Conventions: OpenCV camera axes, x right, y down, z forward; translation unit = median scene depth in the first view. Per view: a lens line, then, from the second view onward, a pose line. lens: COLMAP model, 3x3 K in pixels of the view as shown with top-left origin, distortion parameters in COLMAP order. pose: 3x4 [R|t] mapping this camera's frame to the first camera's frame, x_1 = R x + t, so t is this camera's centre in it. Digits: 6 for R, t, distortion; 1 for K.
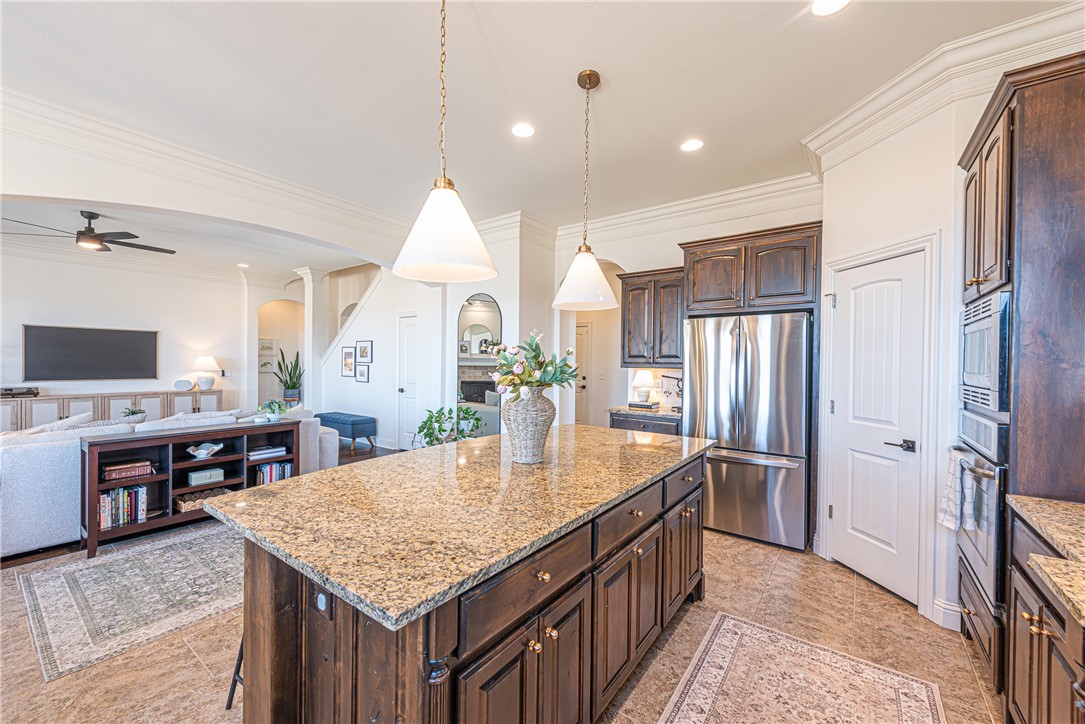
lens RADIAL K [[425.9, 0, 547.8], [0, 425.9, 366.5], [0, 0, 1]] dist [0.009853, -0.002499]
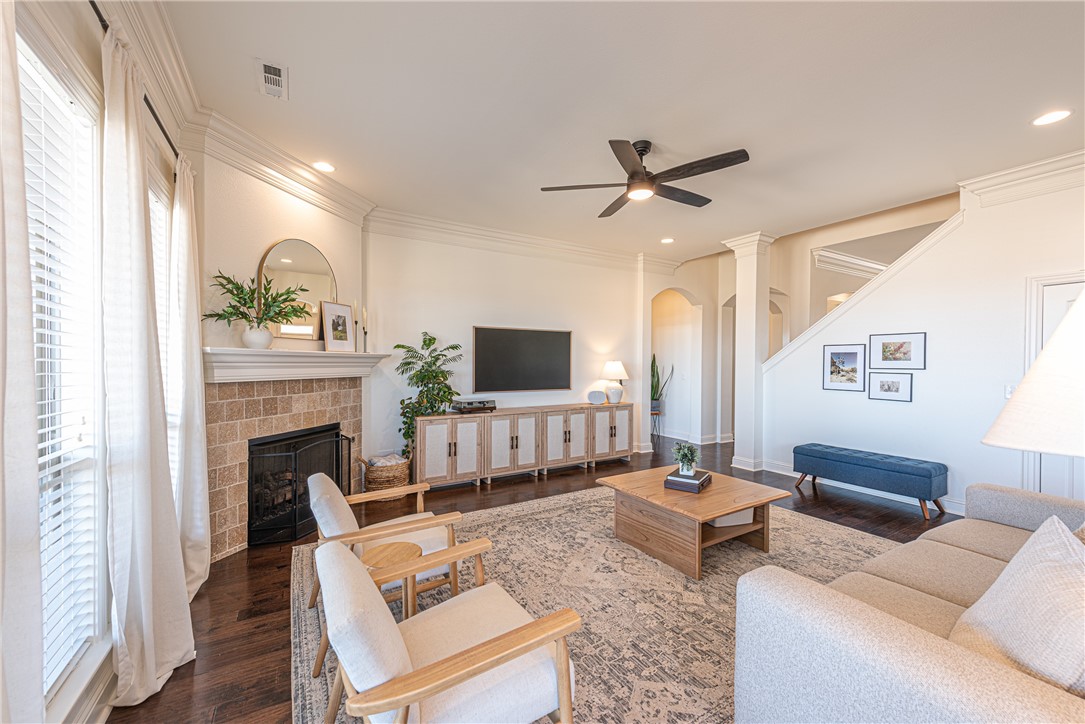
lens RADIAL K [[425.9, 0, 548.2], [0, 425.9, 367.0], [0, 0, 1]] dist [0.009853, -0.002499]
pose [[0.920702, -0.003890, -0.390248, -0.646259], [0.001659, 0.999980, -0.006052, -0.009190], [0.390264, 0.004925, 0.920690, 0.237915]]
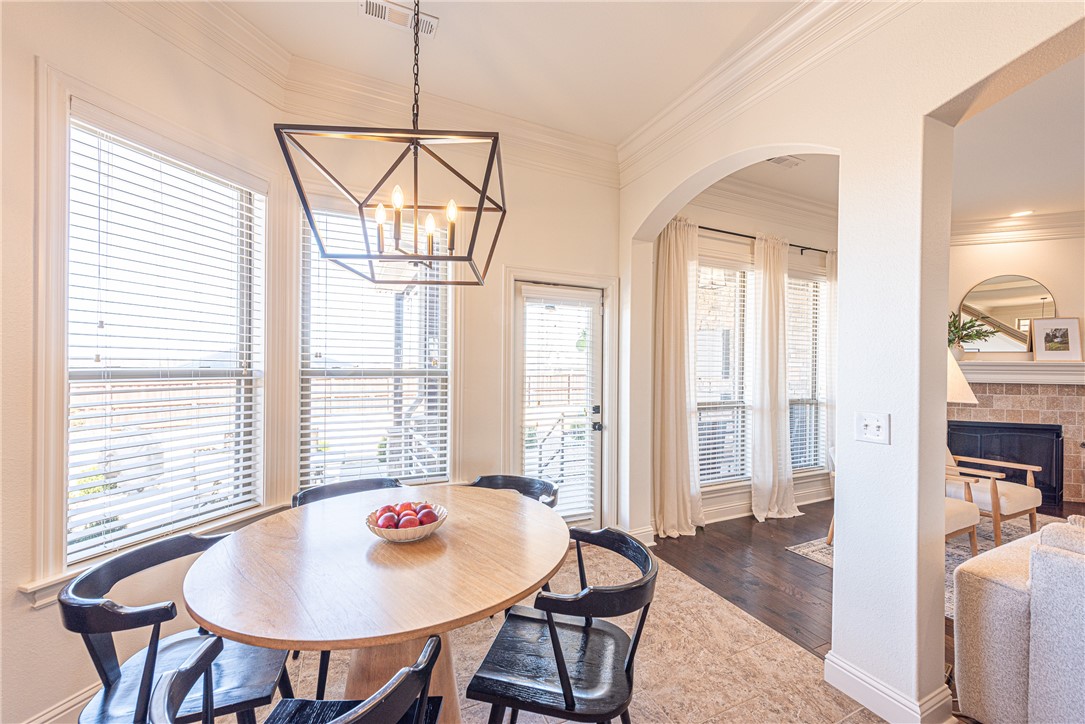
lens RADIAL K [[425.9, 0, 544.3], [0, 425.9, 367.0], [0, 0, 1]] dist [0.009853, -0.002499]
pose [[-0.483862, -0.013965, -0.875033, -0.199259], [-0.025070, 0.999684, -0.002092, -0.004243], [0.874785, 0.020925, -0.484058, 0.294726]]
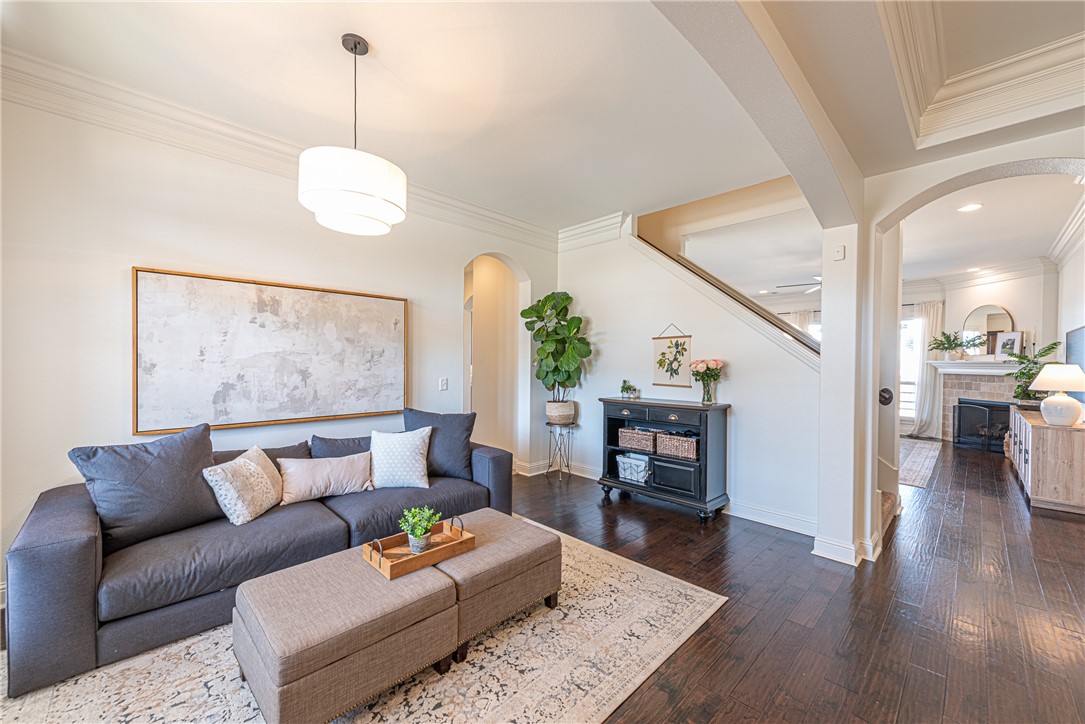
lens RADIAL K [[425.9, 0, 545.6], [0, 425.9, 367.1], [0, 0, 1]] dist [0.009853, -0.002499]
pose [[-0.987211, -0.022611, 0.157809, -0.247197], [-0.019204, 0.999549, 0.023078, -0.020354], [-0.158260, 0.019752, -0.987200, 1.764714]]
